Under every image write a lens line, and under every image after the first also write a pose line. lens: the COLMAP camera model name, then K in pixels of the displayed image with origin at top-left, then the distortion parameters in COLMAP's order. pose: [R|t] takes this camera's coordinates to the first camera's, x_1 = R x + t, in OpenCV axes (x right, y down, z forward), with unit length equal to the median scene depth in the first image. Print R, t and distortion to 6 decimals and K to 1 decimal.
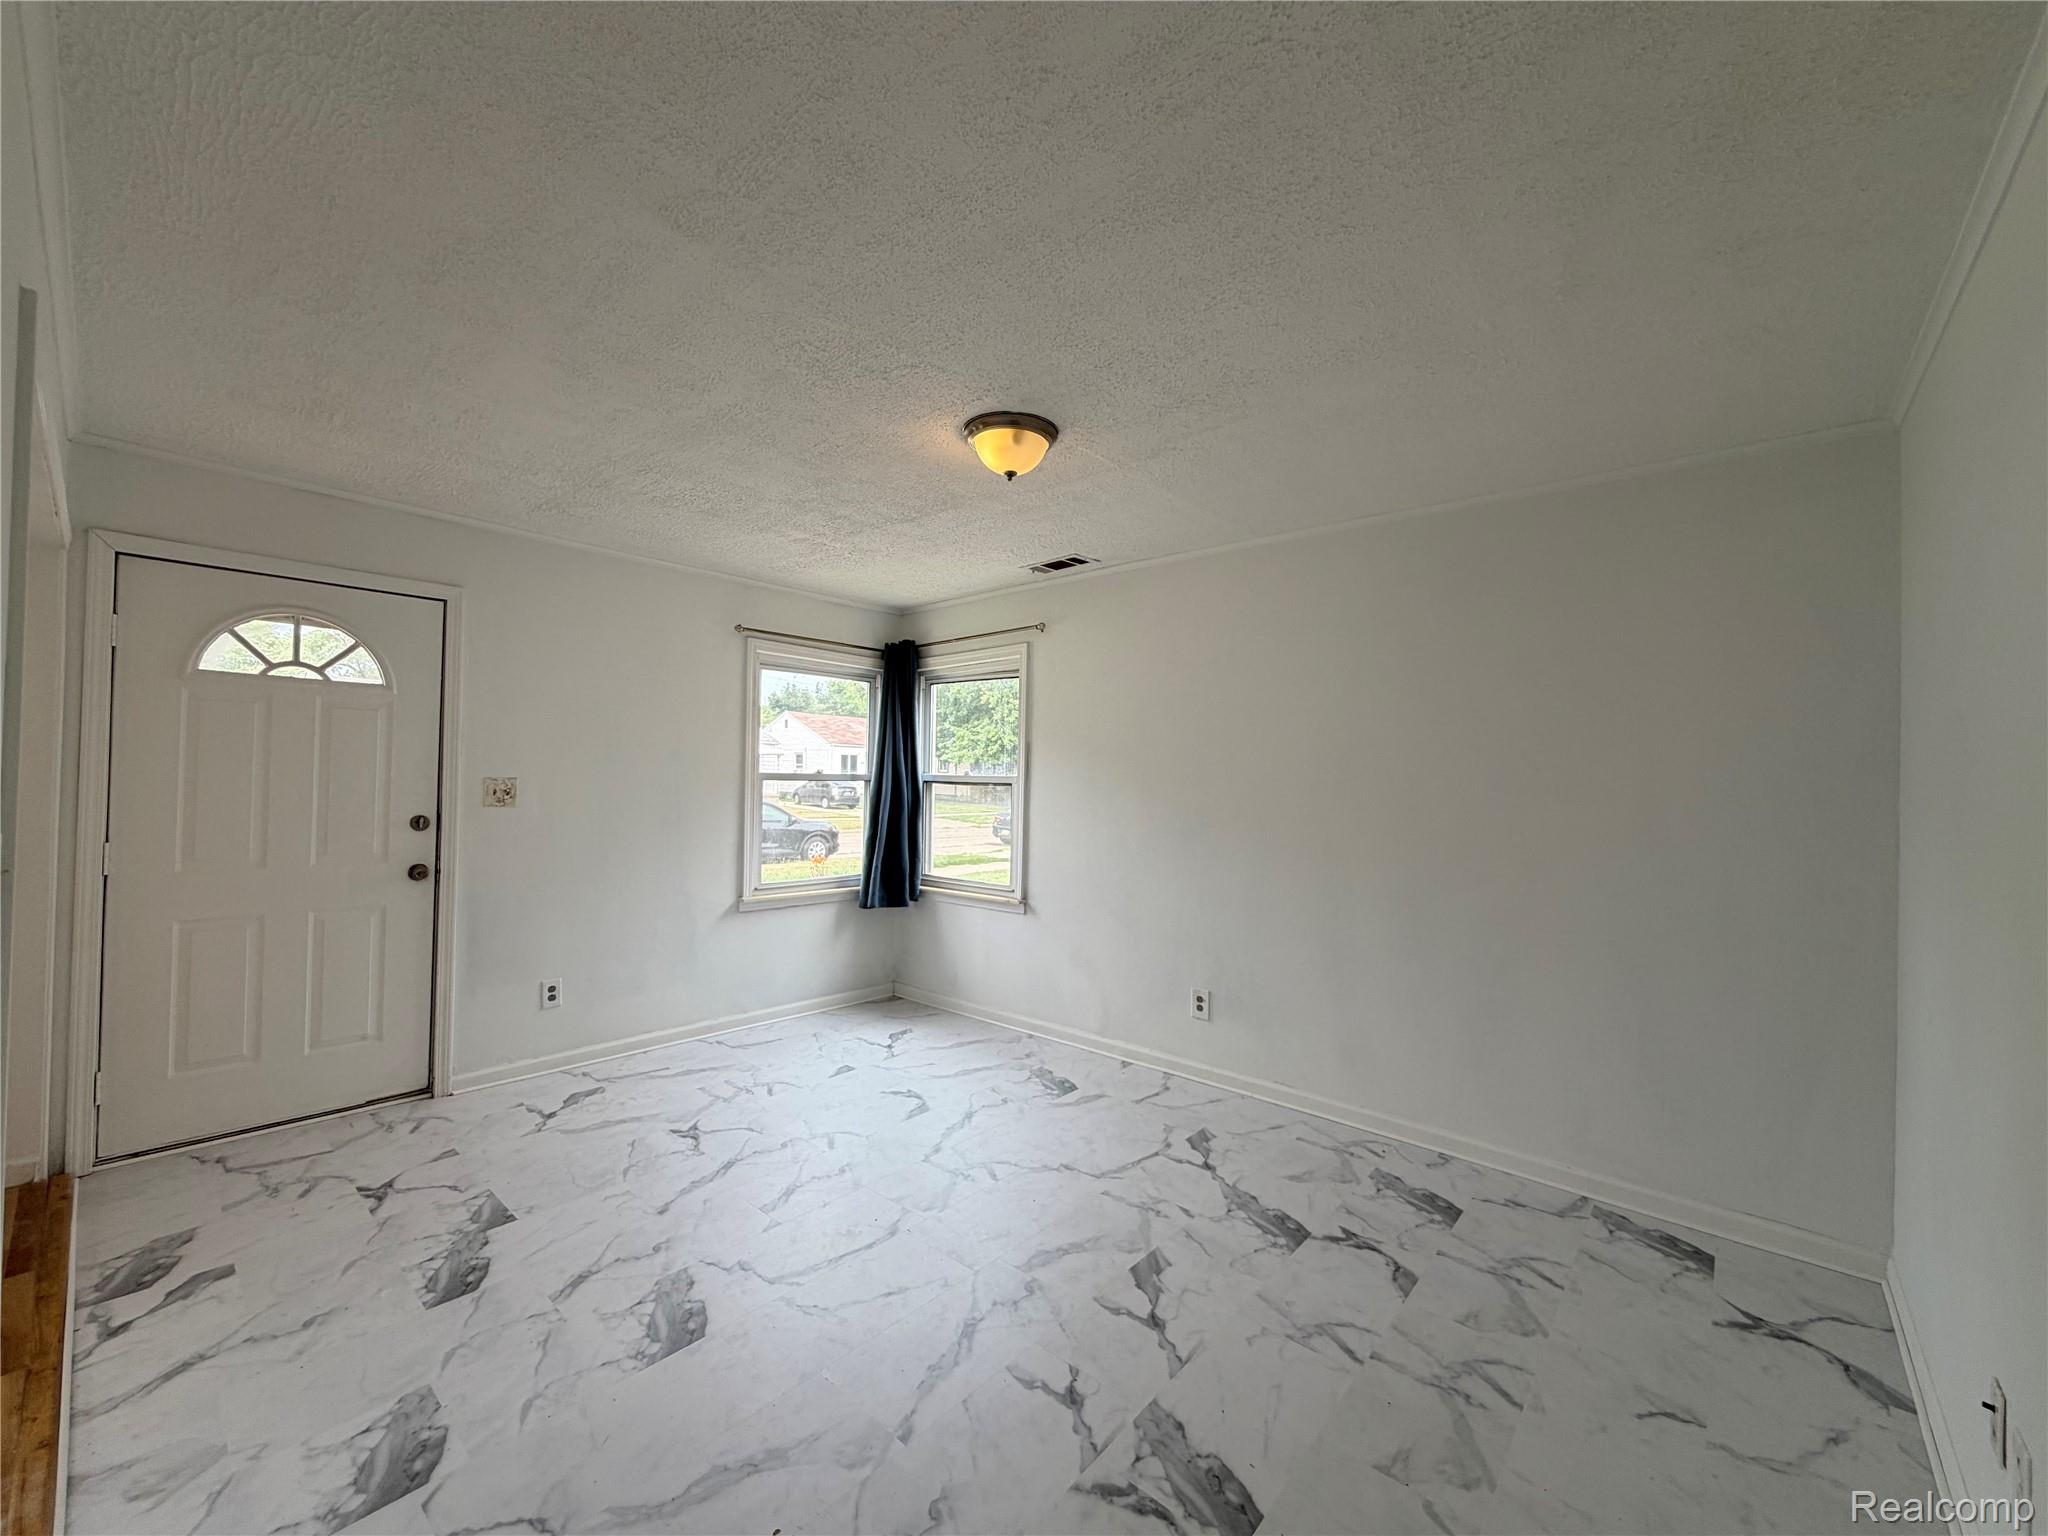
lens RADIAL K [[814.3, 0, 1018.5], [0, 814.3, 769.4], [0, 0, 1]] dist [0.000403, -0.000281]
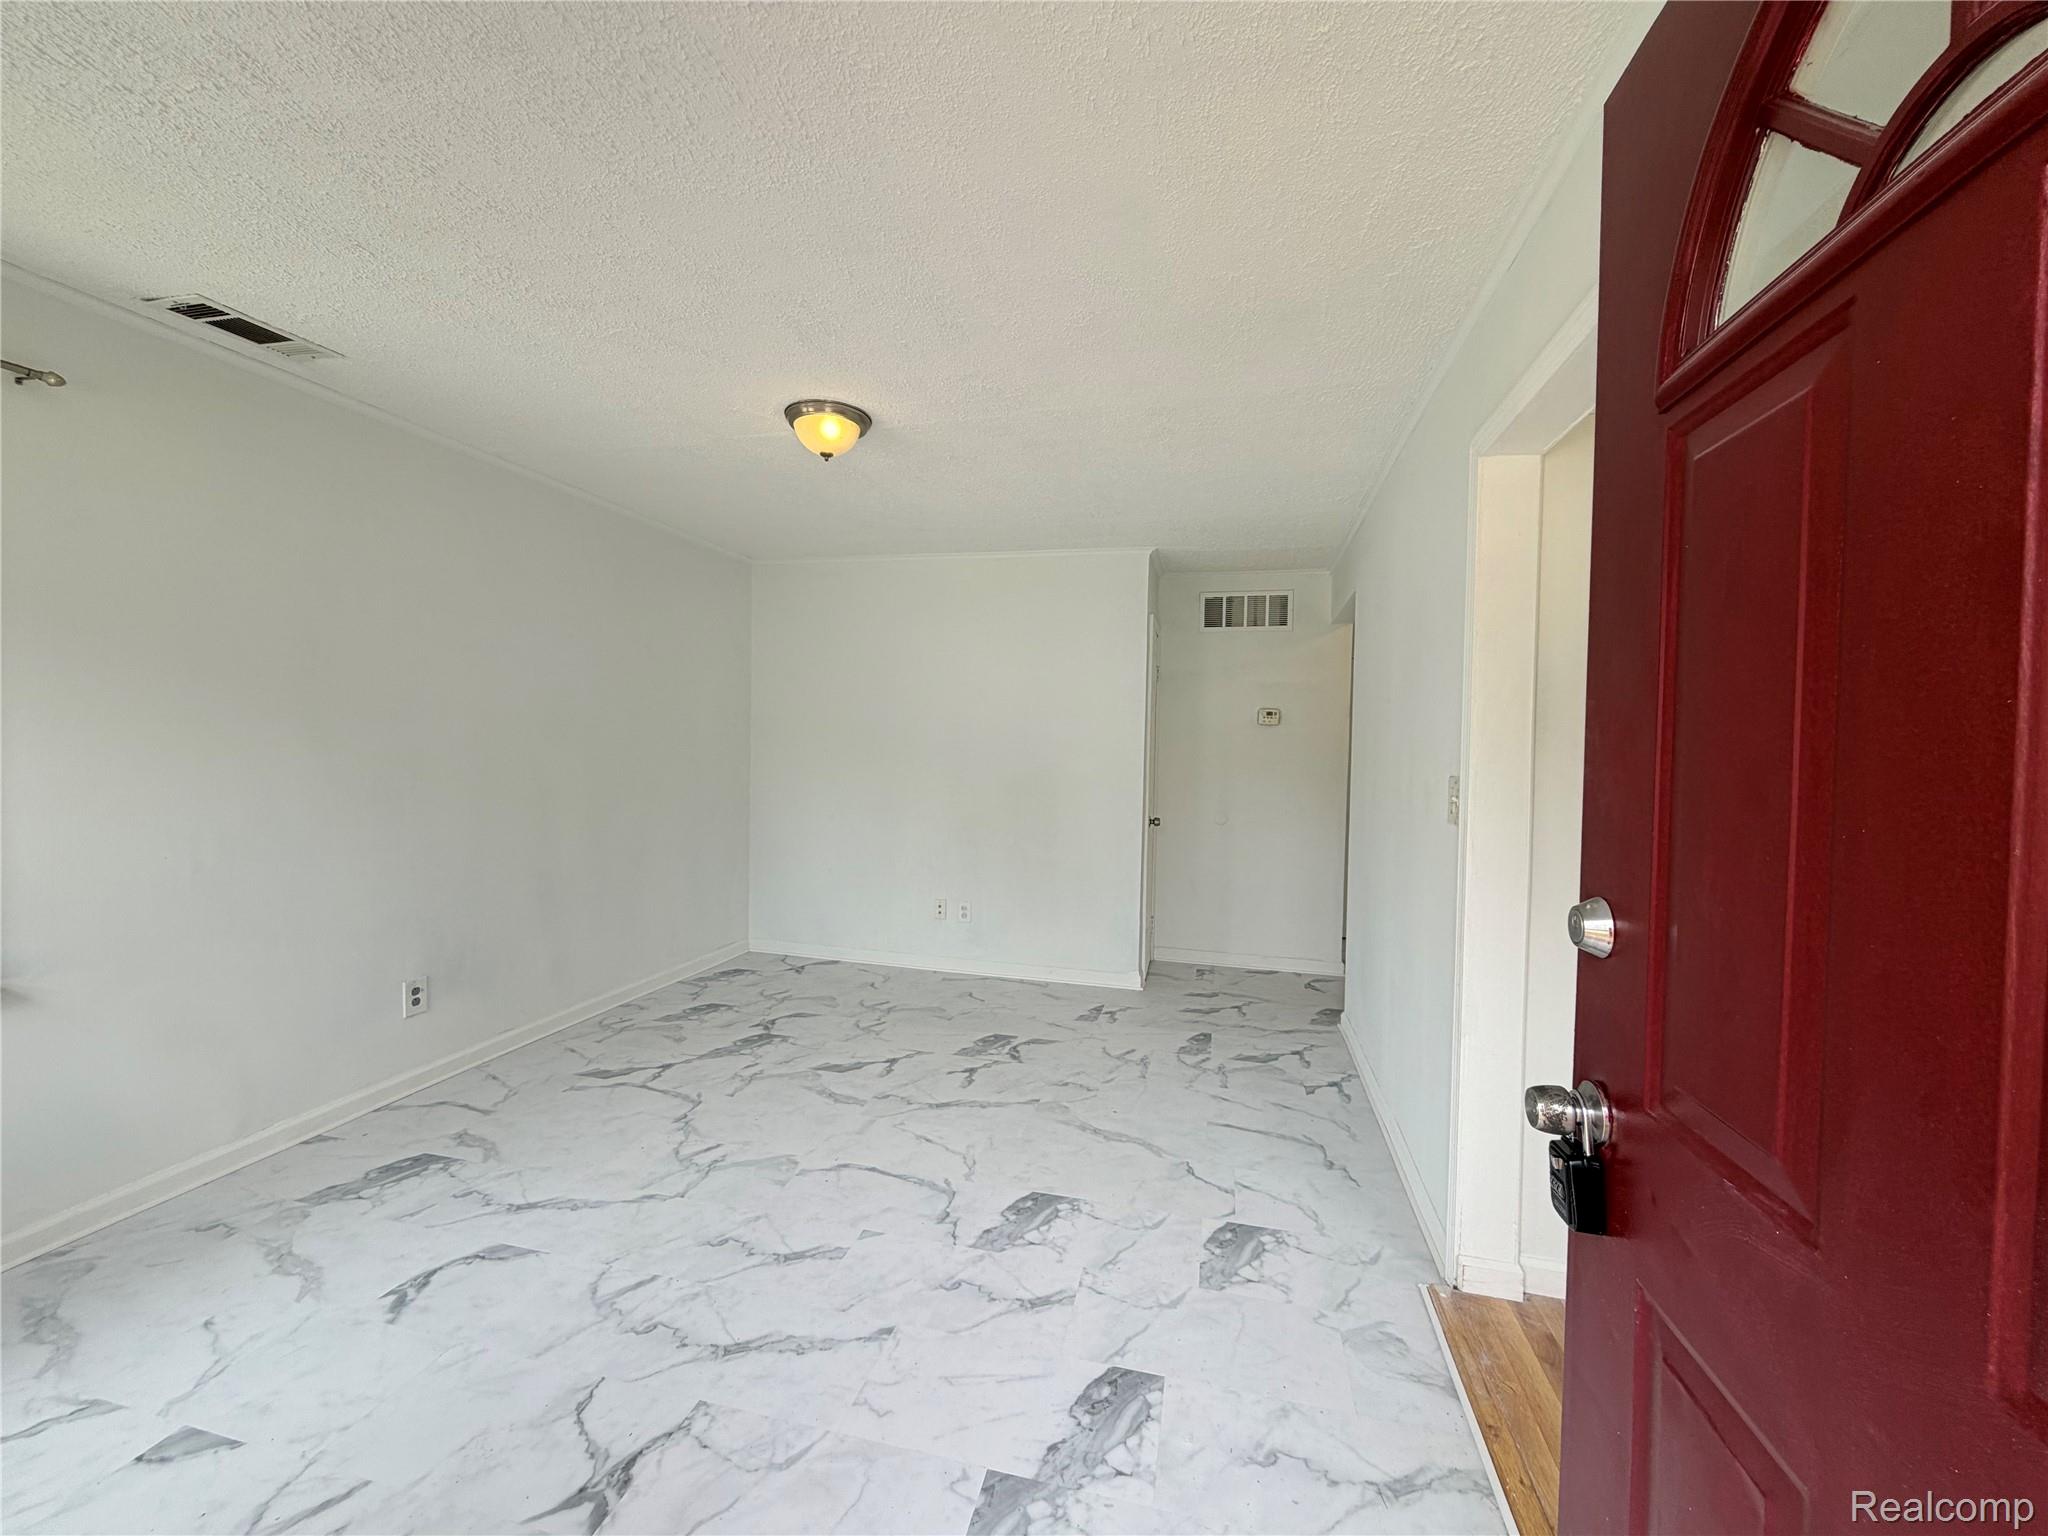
lens RADIAL K [[814.3, 0, 1018.5], [0, 814.3, 769.4], [0, 0, 1]] dist [0.000403, -0.000281]
pose [[-0.459593, -0.054279, 0.886470, -1.066456], [-0.036039, 0.998448, 0.042452, 0.009870], [-0.887398, -0.012437, -0.460836, 1.192485]]
